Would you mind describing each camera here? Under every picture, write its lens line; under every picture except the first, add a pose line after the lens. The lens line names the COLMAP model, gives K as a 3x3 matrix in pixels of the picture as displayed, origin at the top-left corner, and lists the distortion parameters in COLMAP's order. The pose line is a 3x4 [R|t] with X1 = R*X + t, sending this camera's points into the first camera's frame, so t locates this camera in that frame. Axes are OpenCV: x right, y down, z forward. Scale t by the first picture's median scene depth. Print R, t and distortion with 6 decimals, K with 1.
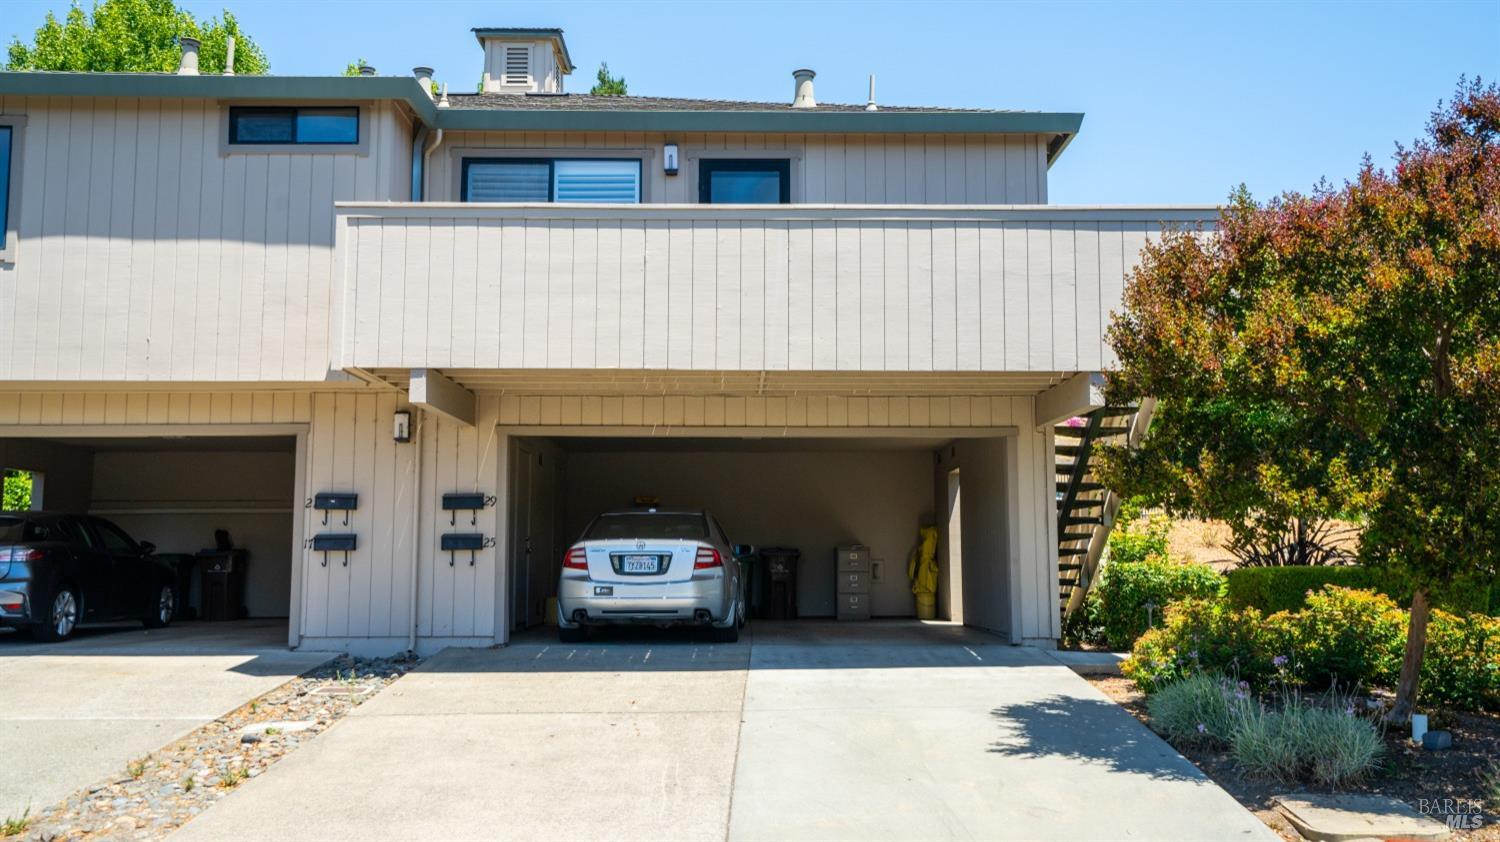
lens RADIAL K [[1333.5, 0, 750.4], [0, 1333.5, 417.7], [0, 0, 1]] dist [0.043290, 0.009155]
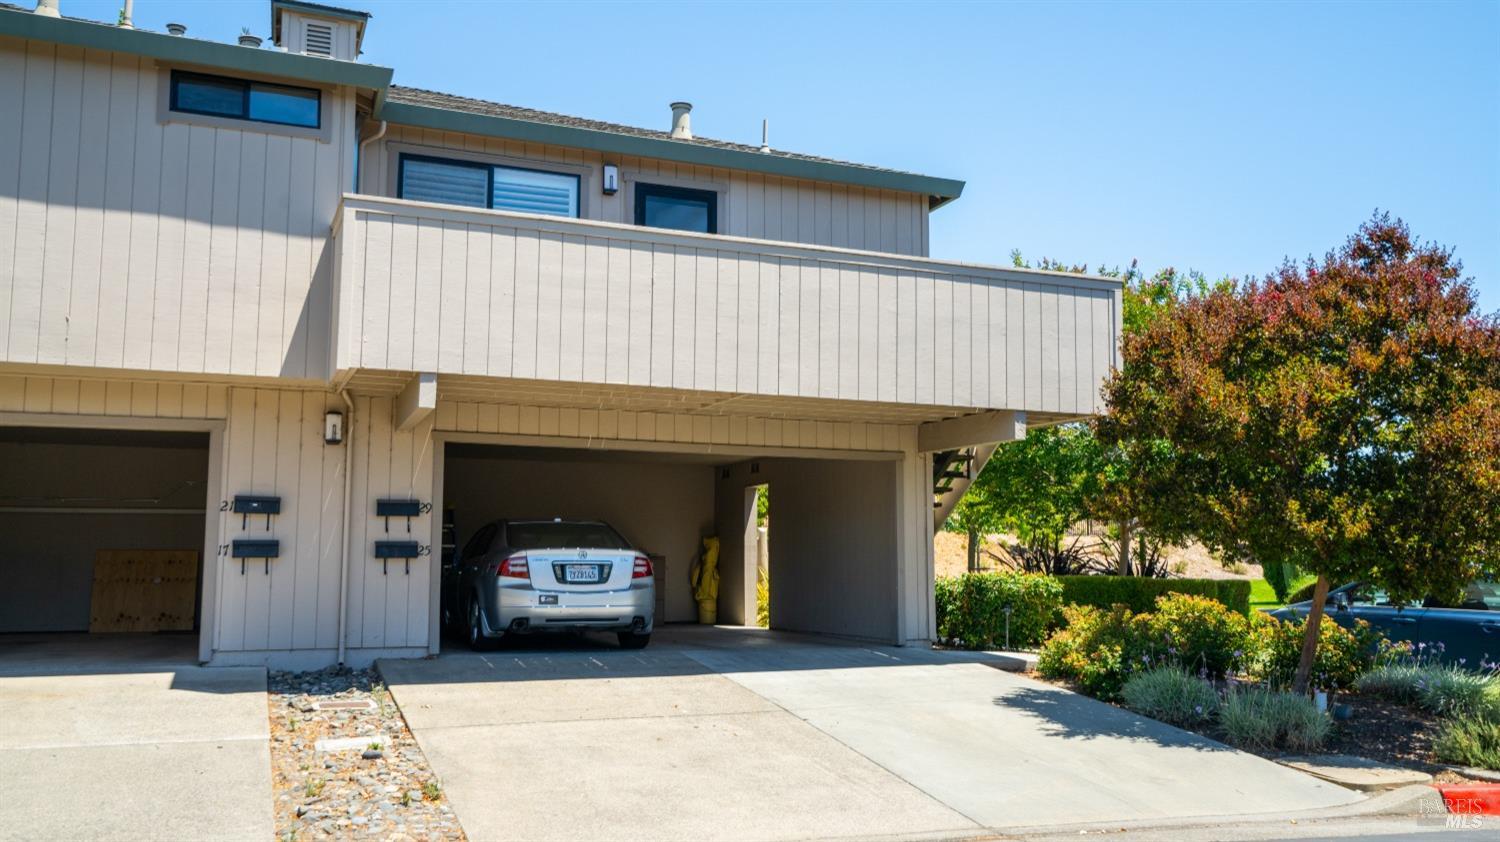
lens RADIAL K [[1333.5, 0, 751.5], [0, 1333.5, 418.6], [0, 0, 1]] dist [0.043290, 0.009155]
pose [[0.926500, 0.047275, 0.373313, -0.346182], [-0.046105, 0.998864, -0.012067, -0.002183], [-0.373459, -0.006032, 0.927627, 0.004023]]
